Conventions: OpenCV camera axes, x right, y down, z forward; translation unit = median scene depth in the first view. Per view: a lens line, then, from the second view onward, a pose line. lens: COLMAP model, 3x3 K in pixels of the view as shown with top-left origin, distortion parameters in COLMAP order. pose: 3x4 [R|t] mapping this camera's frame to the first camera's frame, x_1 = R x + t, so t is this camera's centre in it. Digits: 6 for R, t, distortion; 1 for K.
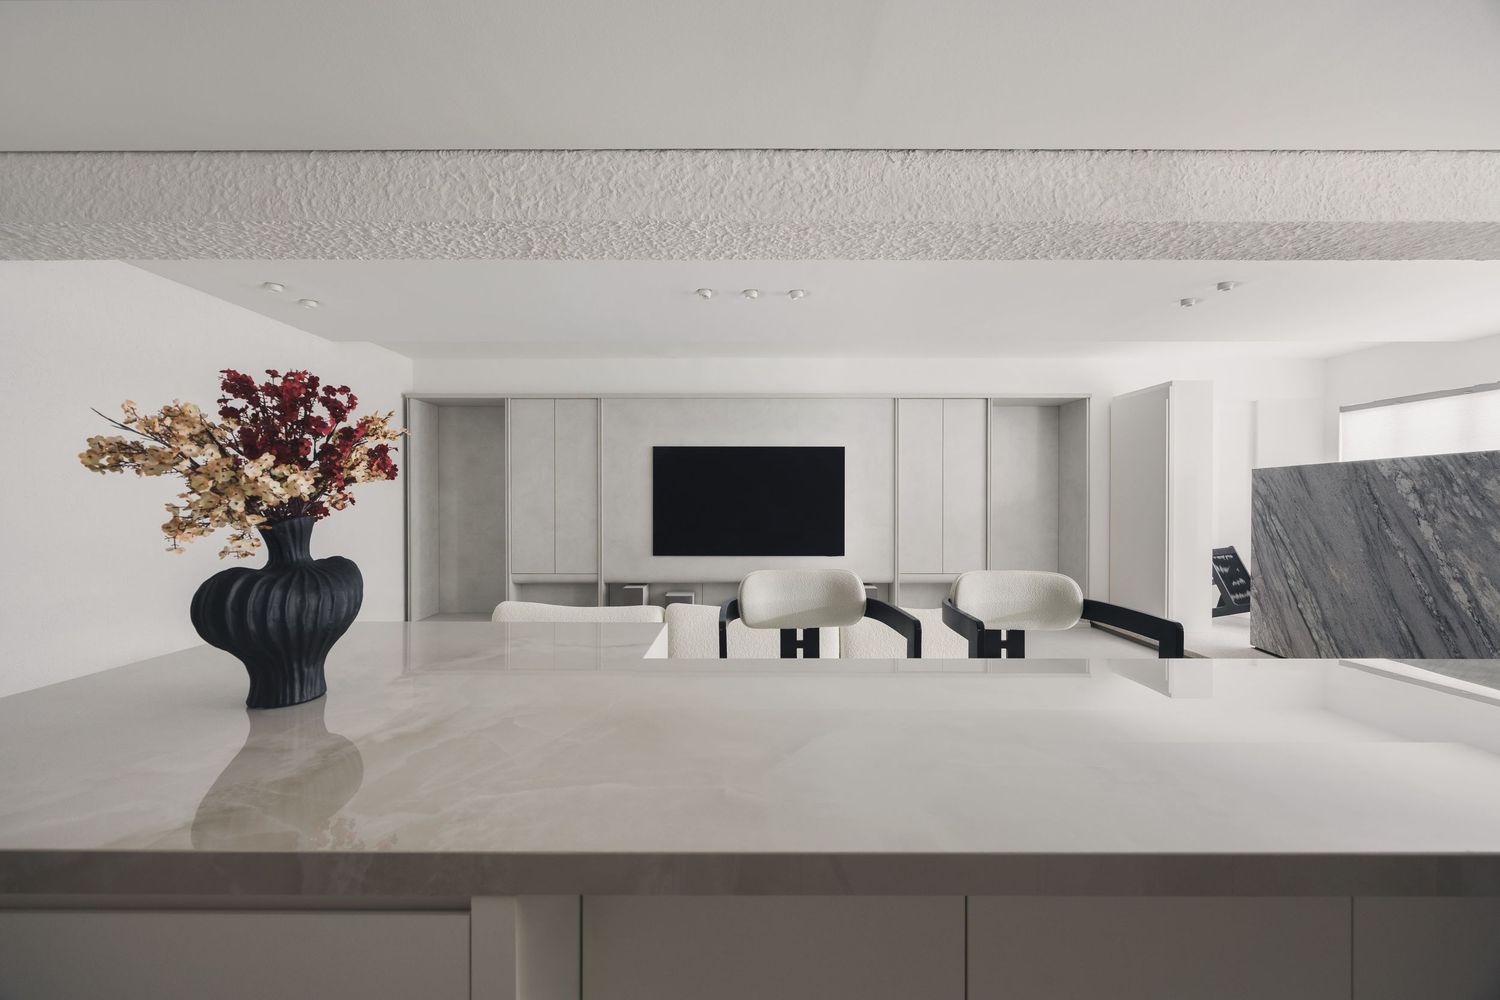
lens RADIAL K [[578.9, 0, 750.0], [0, 578.9, 500.0], [0, 0, 1]] dist [-0.000918, -0.000110]
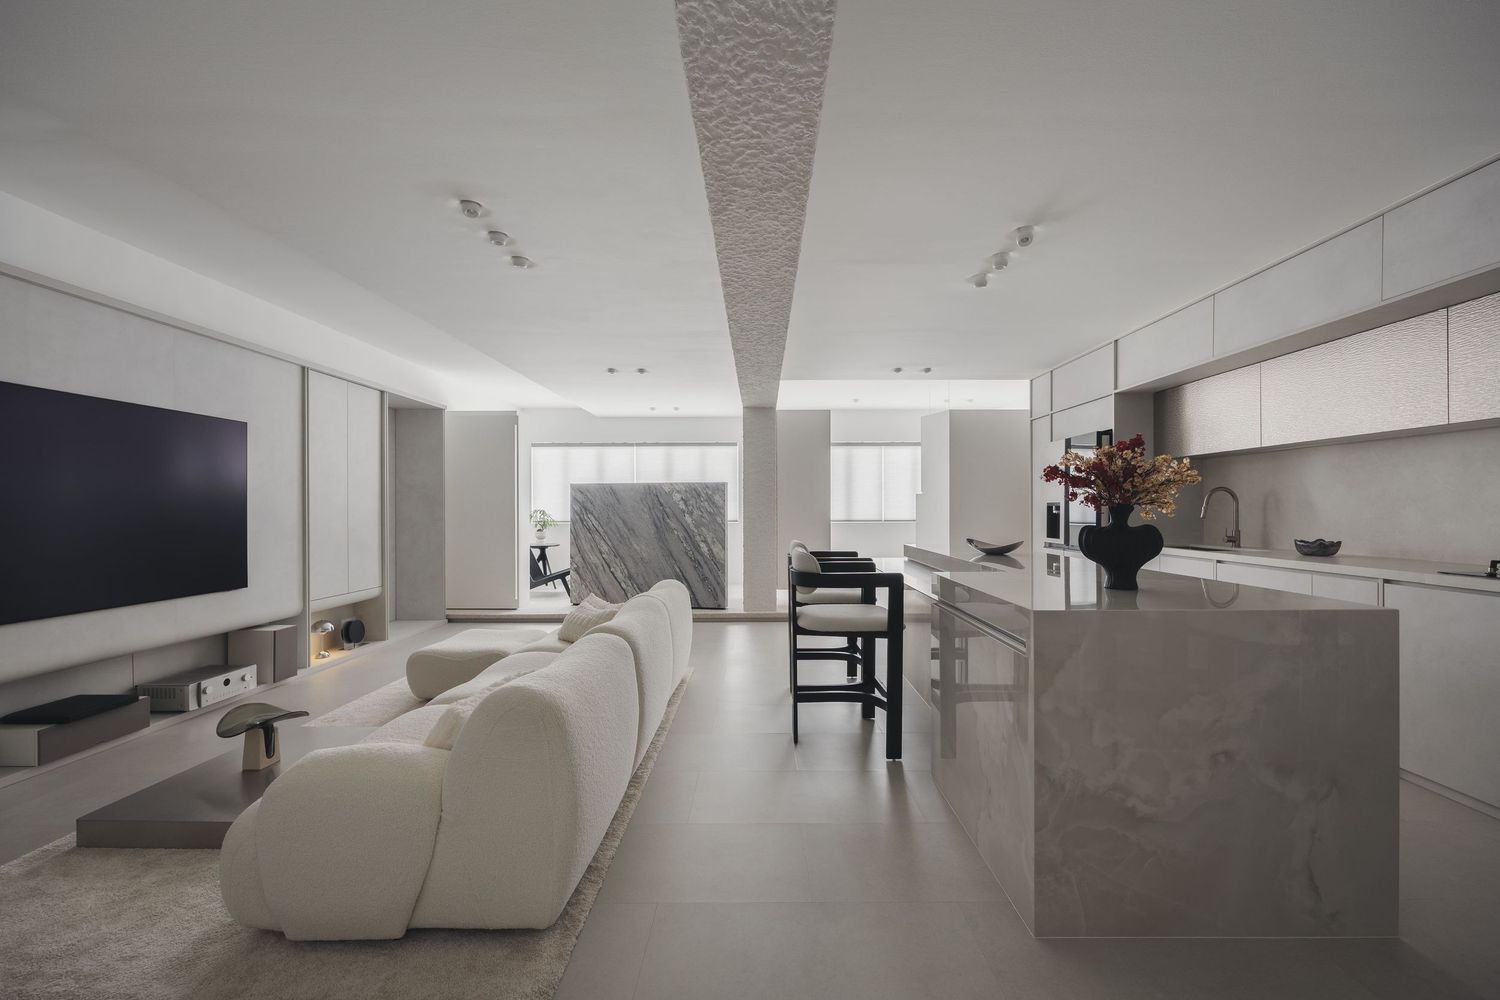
lens RADIAL K [[603.4, 0, 750.0], [0, 603.4, 500.0], [0, 0, 1]] dist [-0.000169, -0.000009]
pose [[0.013787, 0.012809, 0.999823, -0.920516], [0.002768, 0.999914, -0.012849, 0.012693], [-0.999901, 0.002944, 0.013751, 0.728972]]
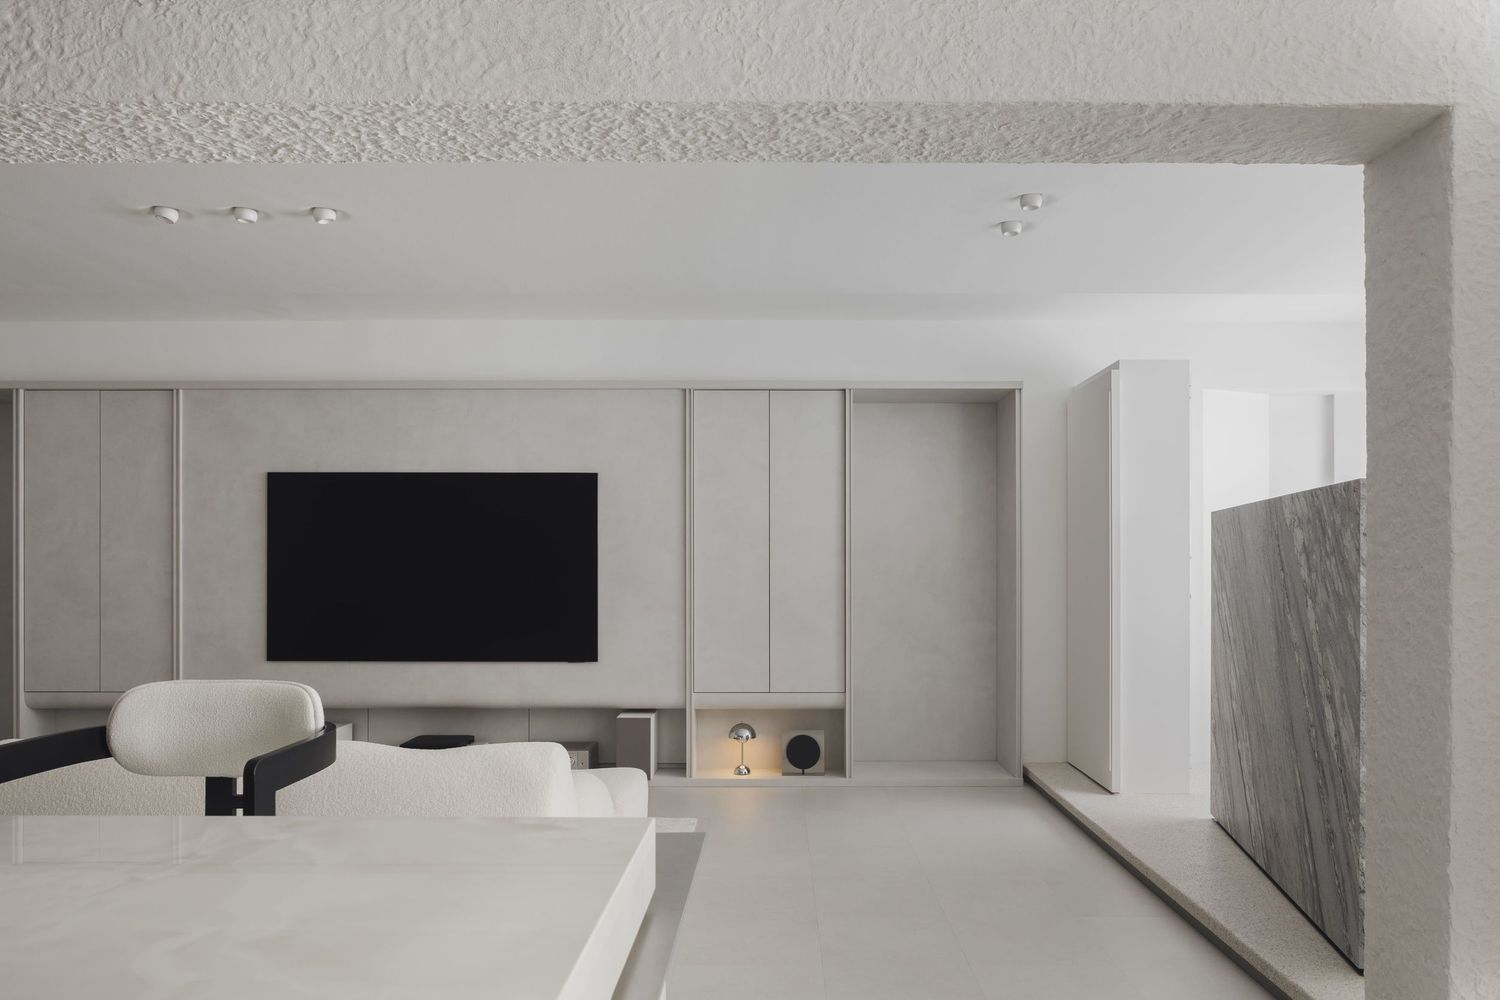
lens RADIAL K [[1027.3, 0, 787.5], [0, 1027.3, 559.5], [0, 0, 1]] dist [-0.007477, 0.000462]
pose [[0.999998, 0.000881, 0.001774, 0.611866], [-0.000869, 0.999979, -0.006475, 0.002122], [-0.001780, 0.006474, 0.999977, -0.044837]]
